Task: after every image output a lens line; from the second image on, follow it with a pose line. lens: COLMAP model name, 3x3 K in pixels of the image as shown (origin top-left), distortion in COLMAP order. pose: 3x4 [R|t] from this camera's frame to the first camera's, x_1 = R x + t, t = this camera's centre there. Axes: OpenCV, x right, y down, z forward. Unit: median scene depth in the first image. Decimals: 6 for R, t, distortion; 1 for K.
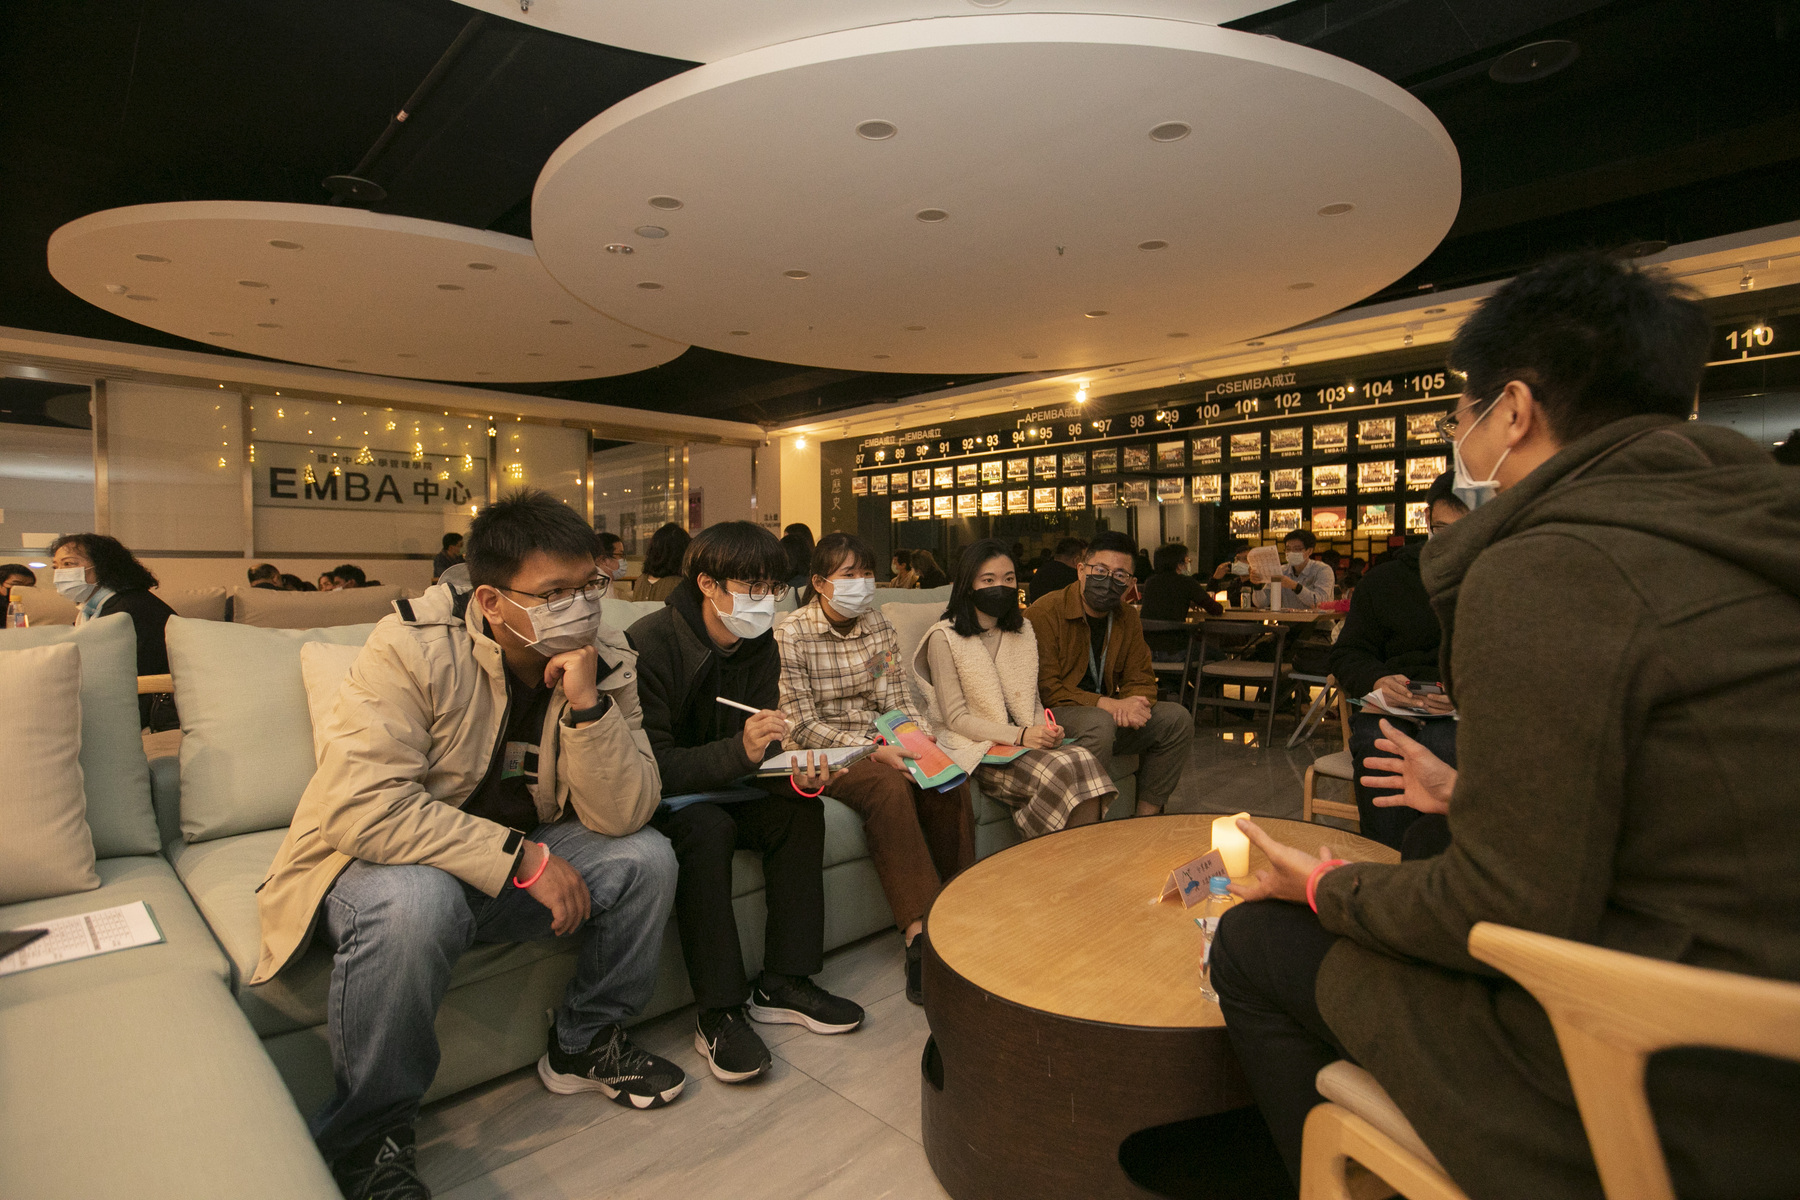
lens RADIAL K [[943.4, 0, 897.1], [0, 943.4, 595.4], [0, 0, 1]] dist [-0.001628, -0.000096]
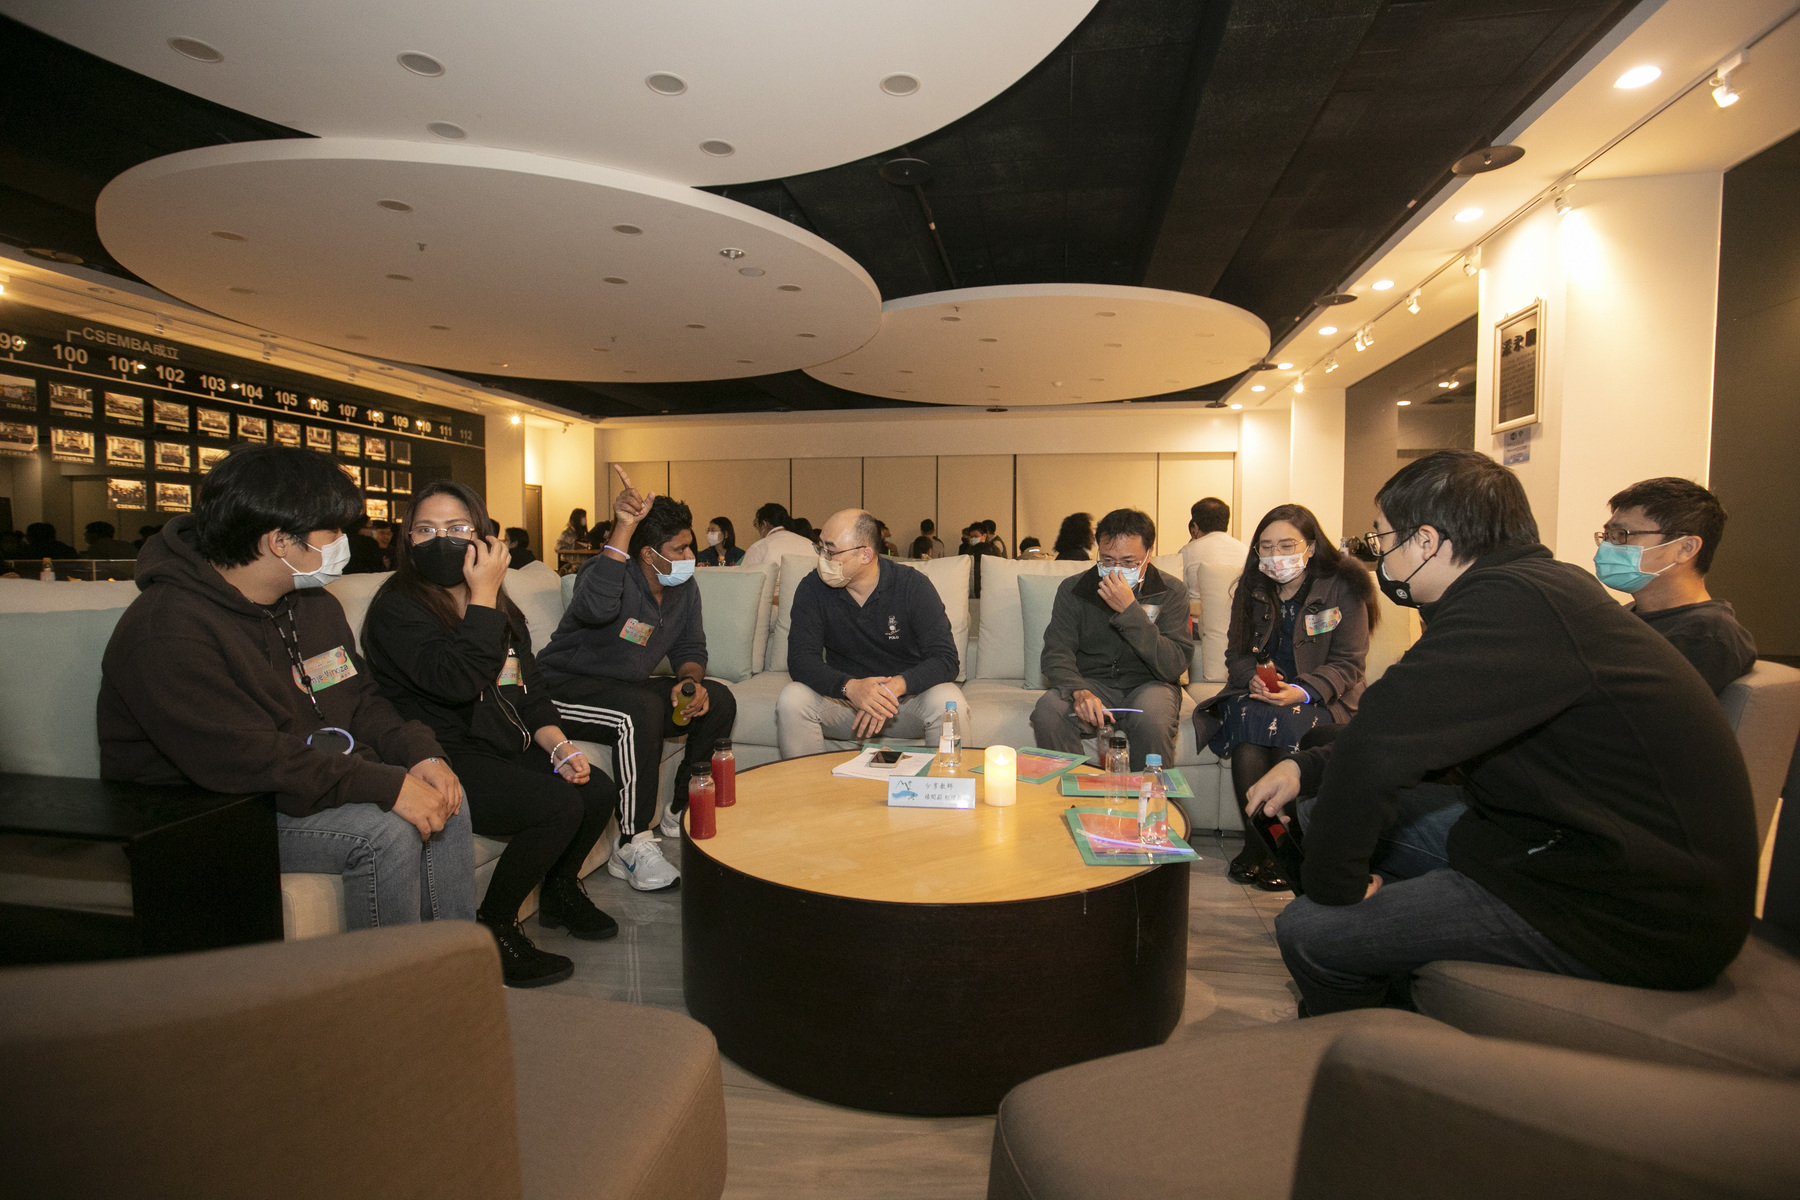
lens RADIAL K [[830.2, 0, 898.4], [0, 830.2, 591.6], [0, 0, 1]] dist [-0.000511, 0.000031]
pose [[-0.579192, -0.050512, 0.813625, -0.744538], [-0.003008, 0.998204, 0.059830, -0.031398], [-0.815186, 0.032206, -0.578303, 0.873266]]
